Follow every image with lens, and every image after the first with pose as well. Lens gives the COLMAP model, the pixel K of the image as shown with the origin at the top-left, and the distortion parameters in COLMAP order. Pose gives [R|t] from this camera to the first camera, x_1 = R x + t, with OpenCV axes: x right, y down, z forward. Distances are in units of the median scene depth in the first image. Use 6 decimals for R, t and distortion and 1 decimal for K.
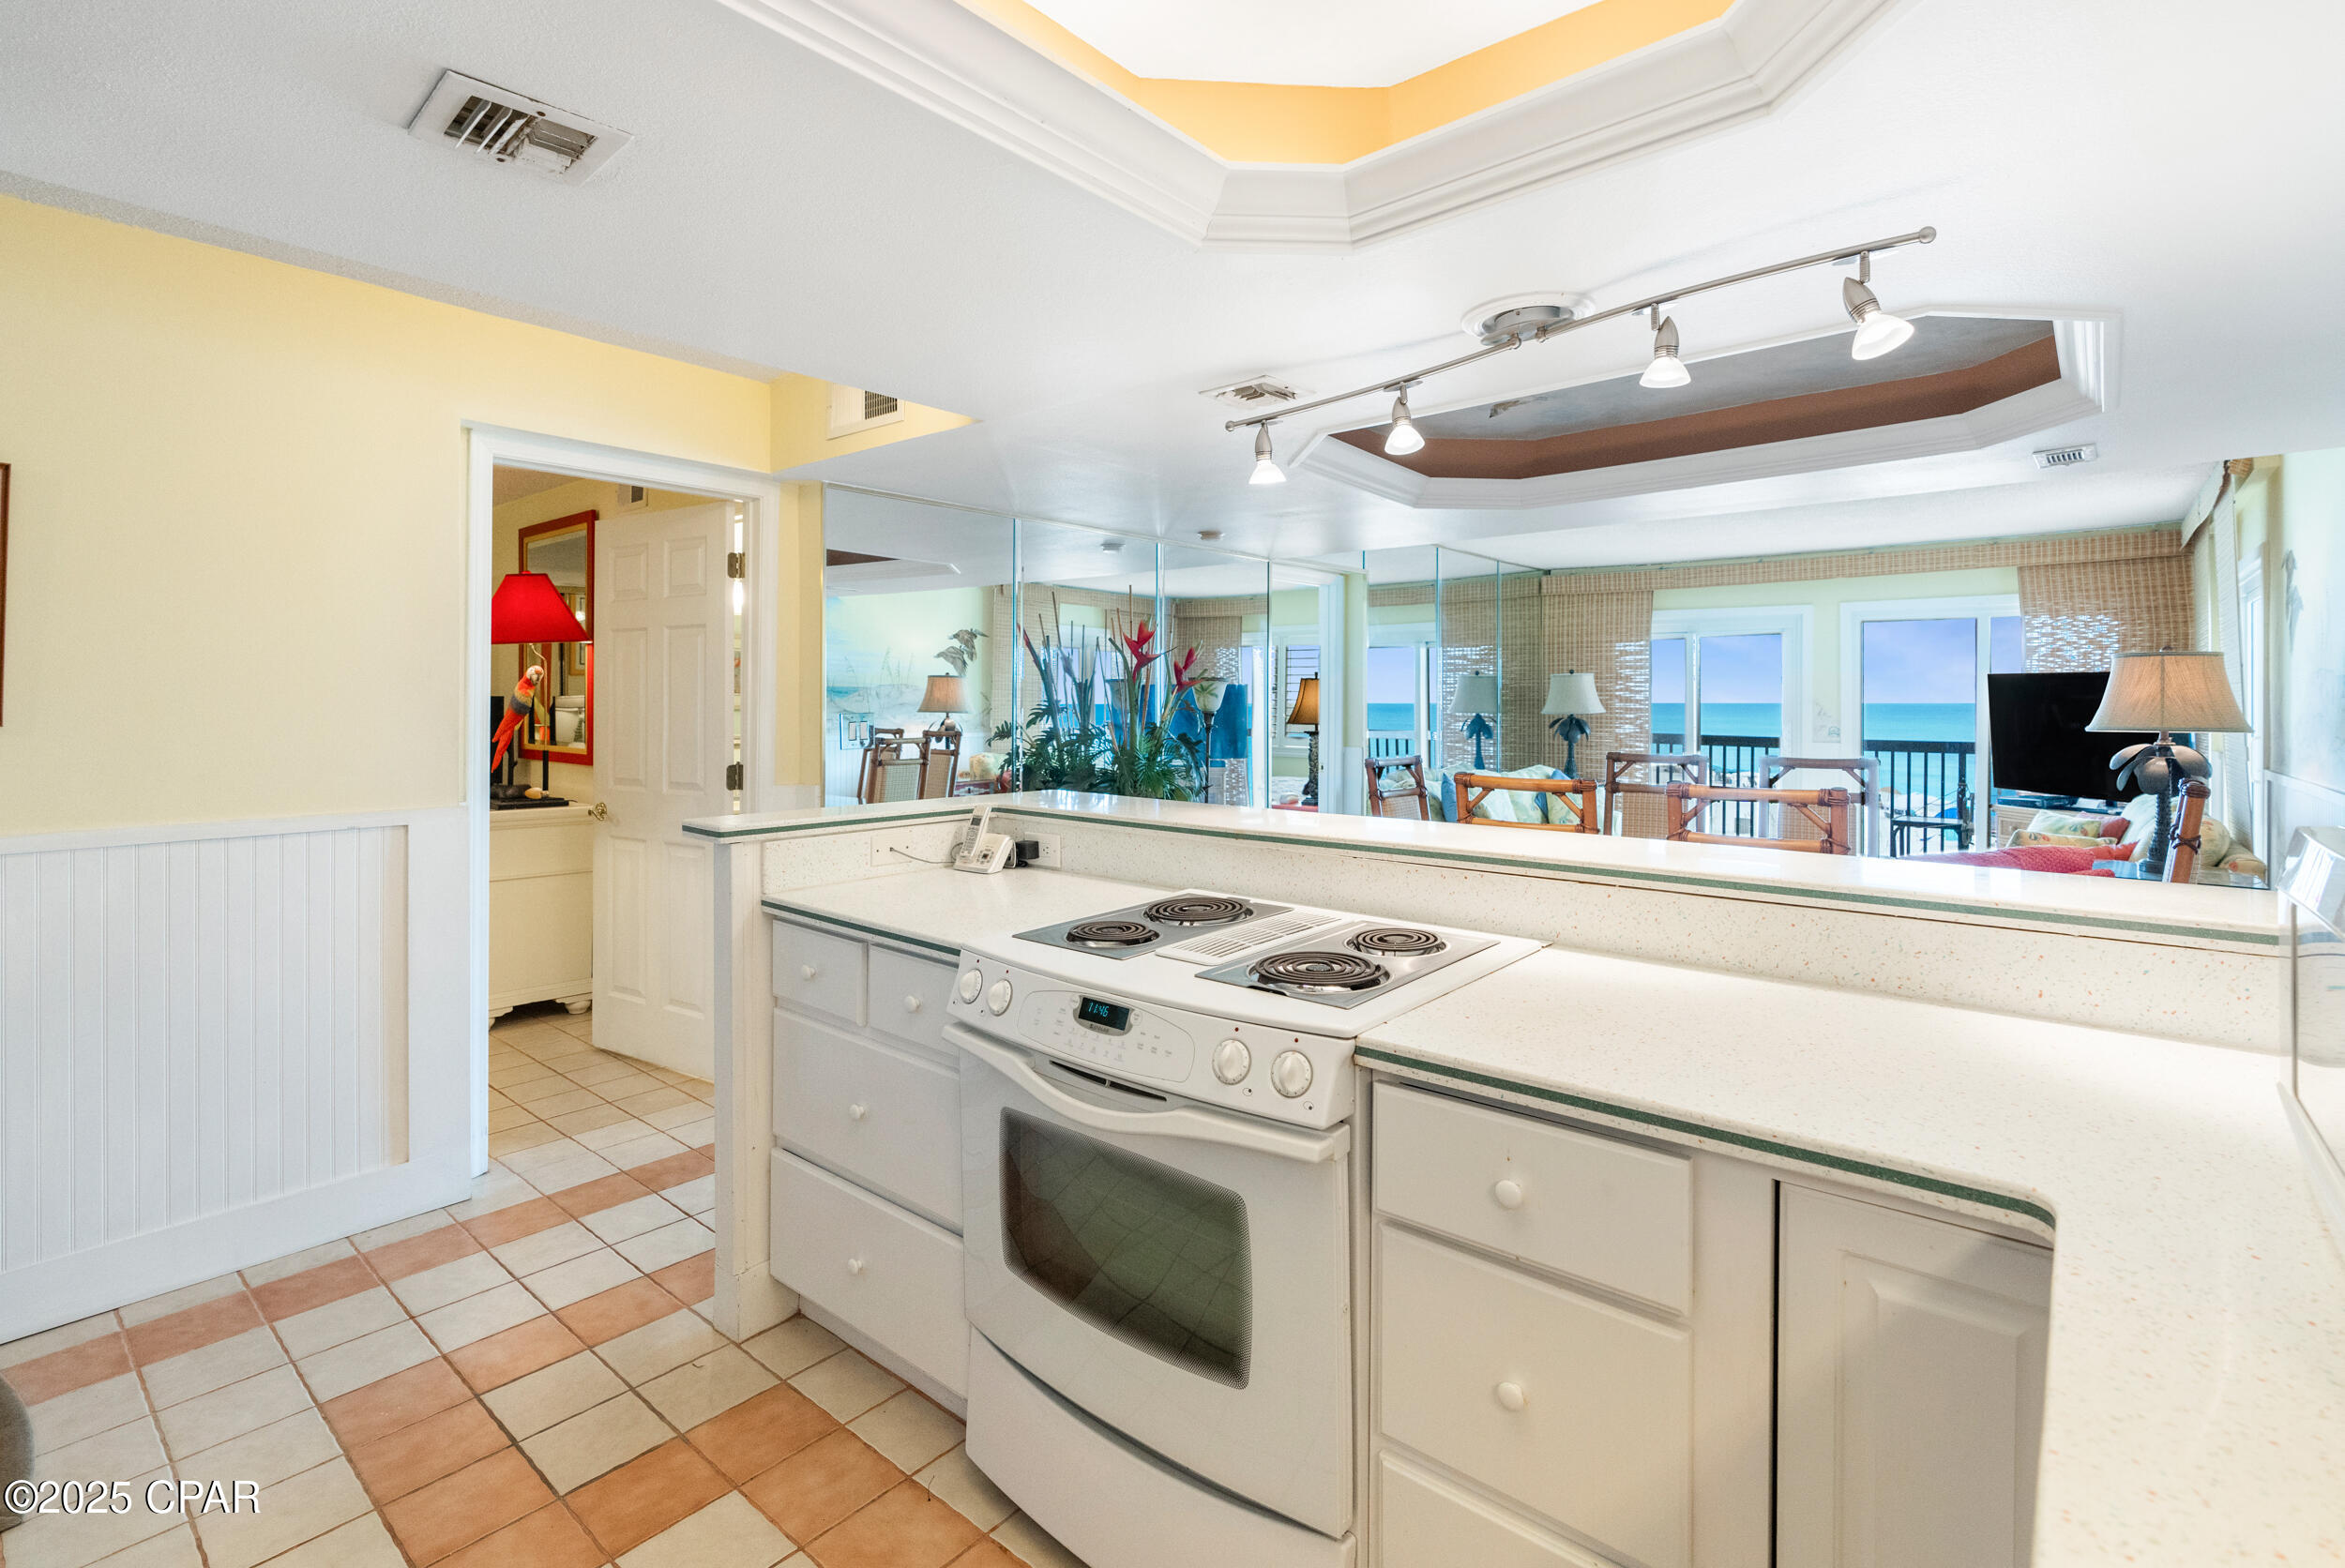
lens RADIAL K [[1075.8, 0, 1171.3], [0, 1075.8, 711.3], [0, 0, 1]] dist [-0.009837, 0.000491]
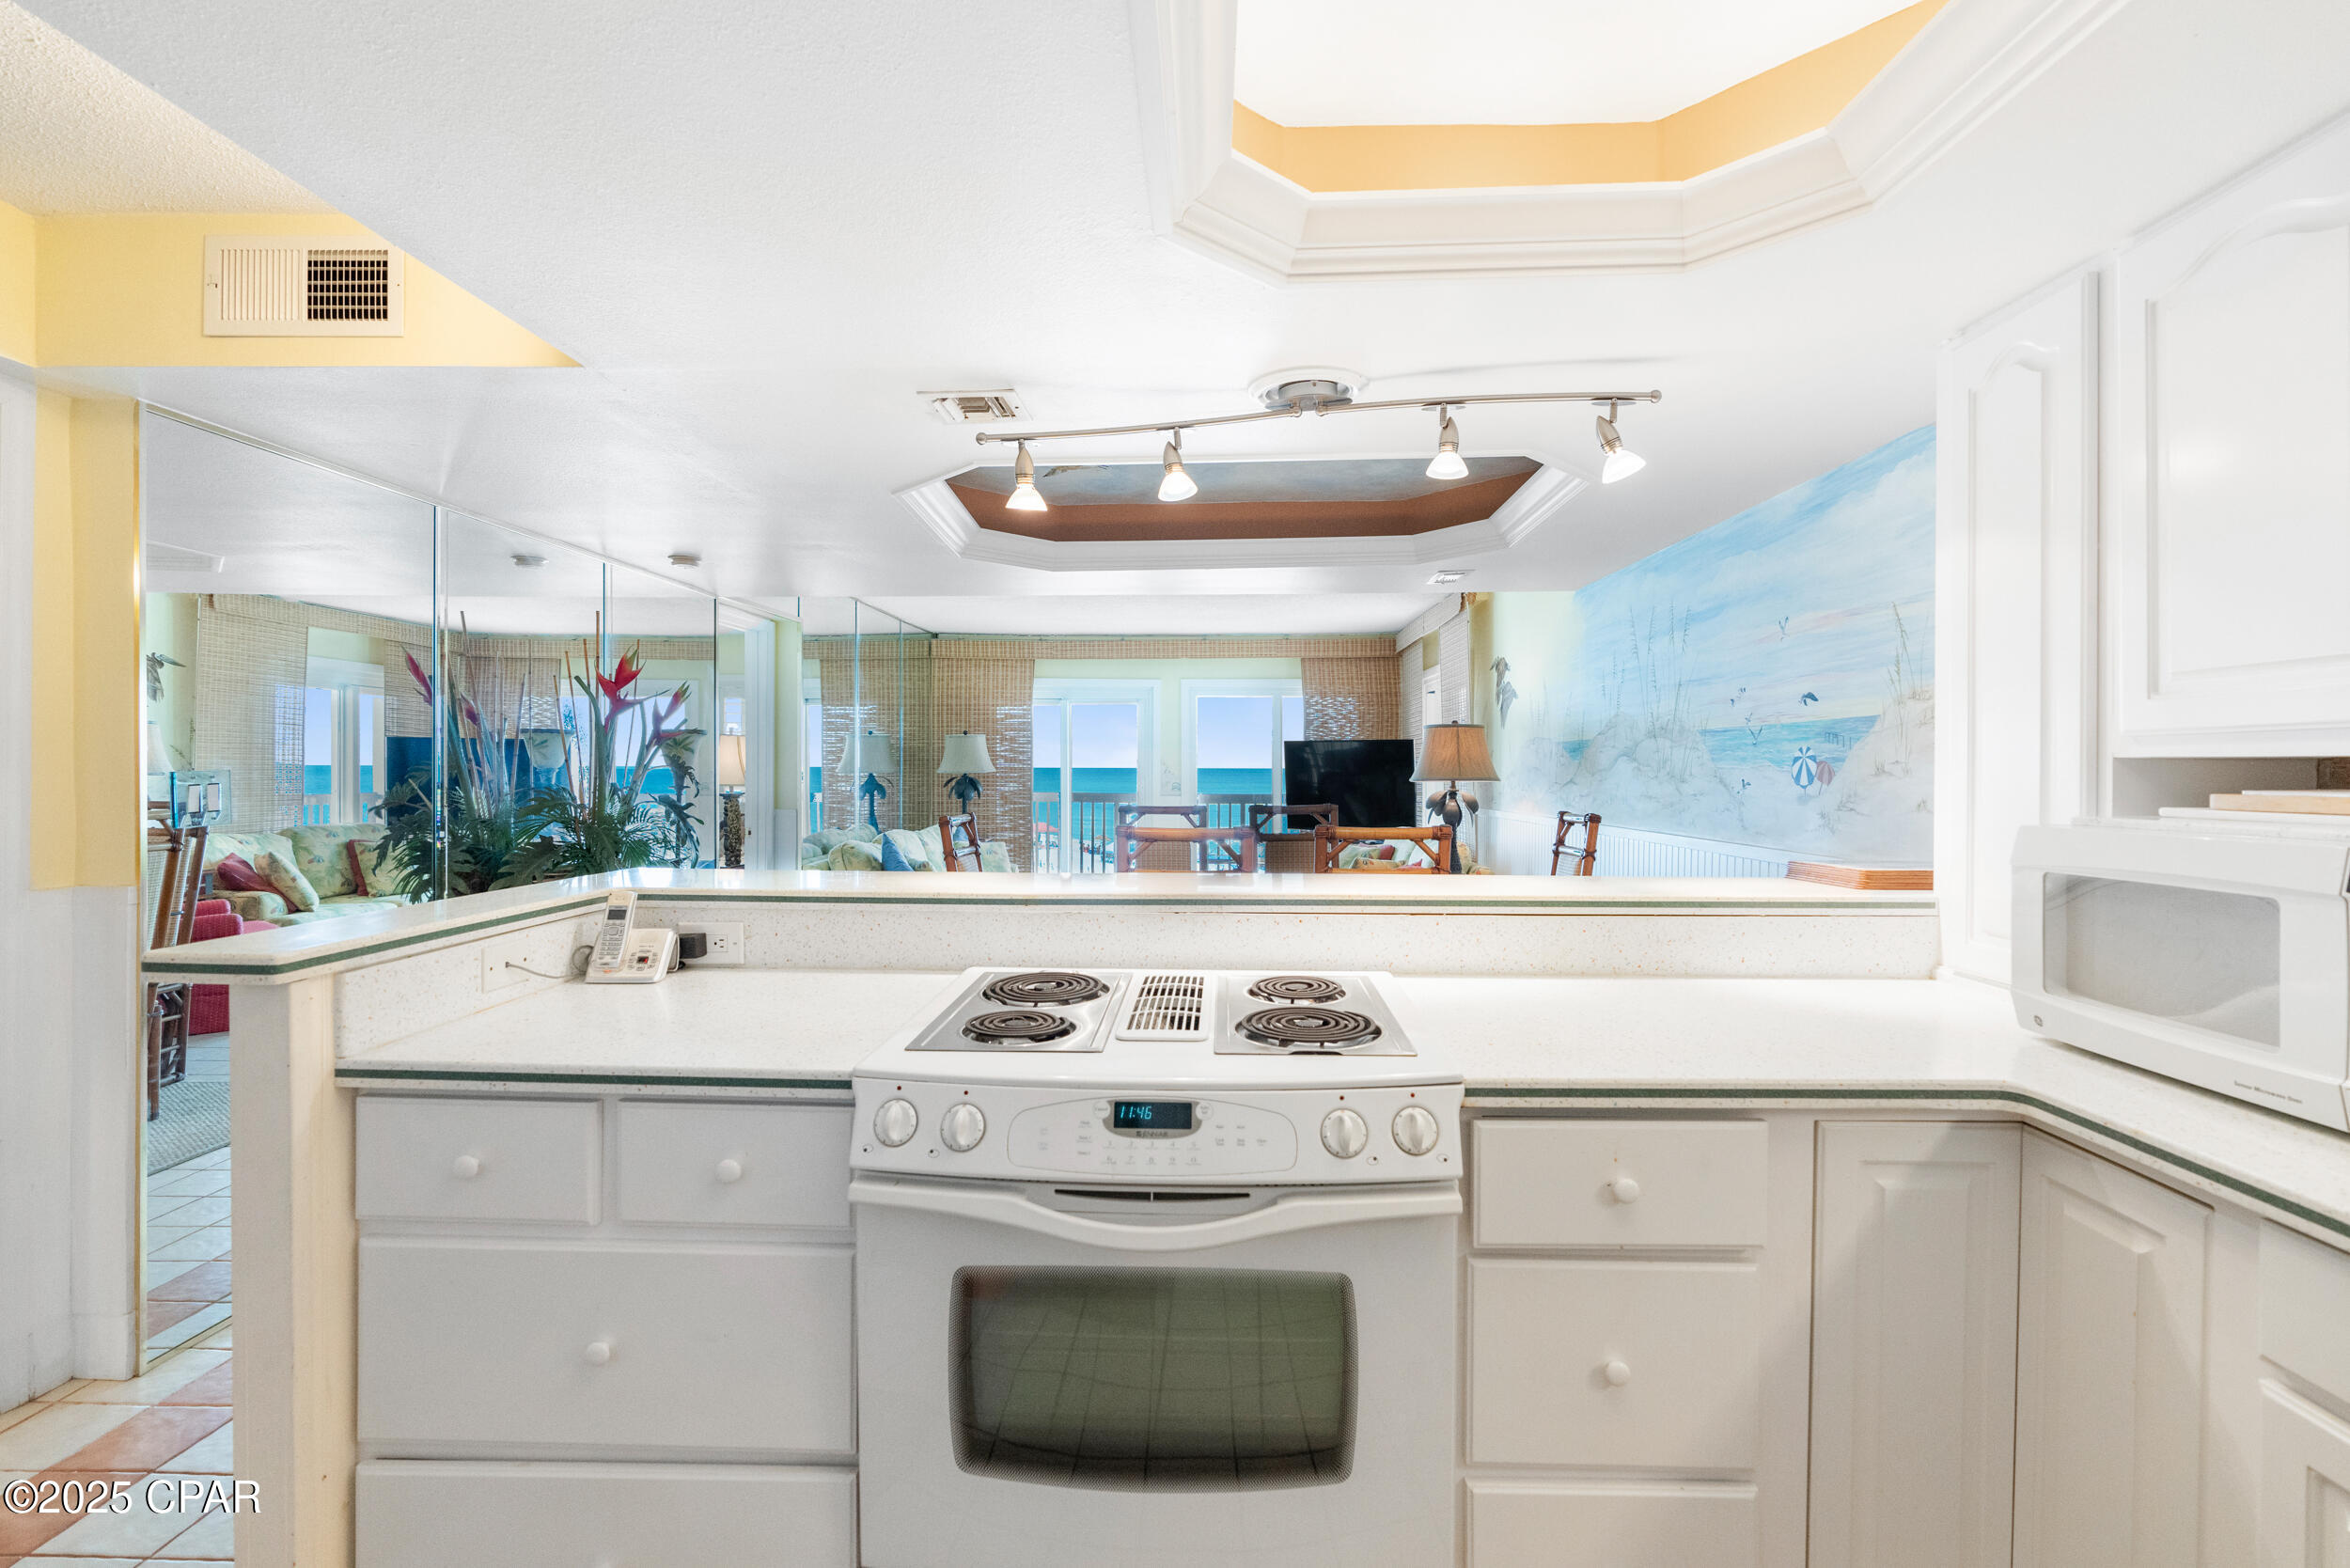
lens RADIAL K [[1059.8, 0, 1175.0], [0, 1059.8, 784.0], [0, 0, 1]] dist [-0.009372, 0.000817]
pose [[0.781427, -0.010828, 0.623902, -0.364941], [0.004928, 0.999925, 0.011182, 0.008682], [-0.623977, -0.005663, 0.781423, 0.223599]]
